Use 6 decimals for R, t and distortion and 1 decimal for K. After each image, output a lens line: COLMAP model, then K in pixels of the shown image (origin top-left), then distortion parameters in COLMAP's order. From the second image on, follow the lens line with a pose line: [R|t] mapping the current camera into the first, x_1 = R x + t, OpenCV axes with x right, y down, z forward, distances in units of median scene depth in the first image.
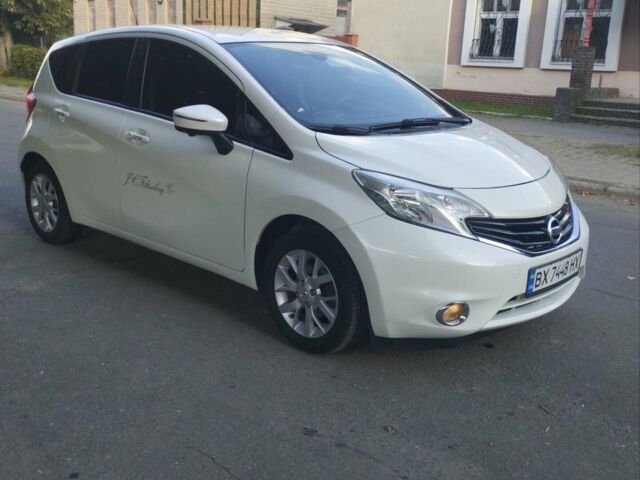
lens RADIAL K [[680.3, 0, 320.4], [0, 680.3, 236.4], [0, 0, 1]] dist [0.089623, 0.000000]
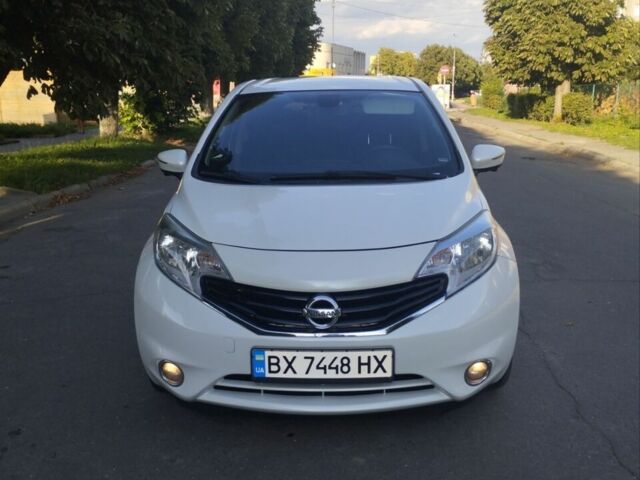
lens RADIAL K [[680.3, 0, 323.1], [0, 680.3, 226.2], [0, 0, 1]] dist [0.089623, 0.000000]
pose [[0.674202, 0.111338, -0.730106, 0.871787], [-0.166823, 0.985980, -0.003692, -0.101998], [0.719459, 0.124288, 0.683324, 0.412067]]
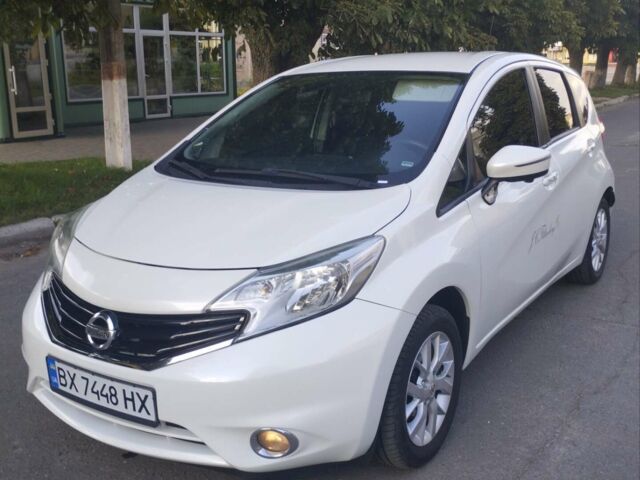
lens RADIAL K [[680.3, 0, 316.1], [0, 680.3, 240.4], [0, 0, 1]] dist [0.089623, 0.000000]
pose [[0.190269, 0.208473, -0.959342, 0.999254], [-0.234115, 0.958636, 0.161887, -0.256143], [0.953409, 0.193794, 0.231205, 0.974642]]
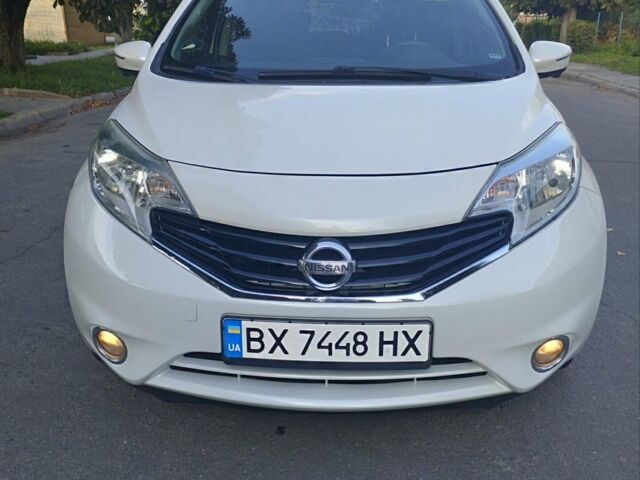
lens RADIAL K [[680.3, 0, 325.7], [0, 680.3, 232.7], [0, 0, 1]] dist [0.089623, 0.000000]
pose [[0.671180, 0.199765, -0.713871, 0.682647], [-0.185377, 0.977639, 0.099285, -0.084292], [0.717741, 0.065697, 0.693204, 0.588672]]
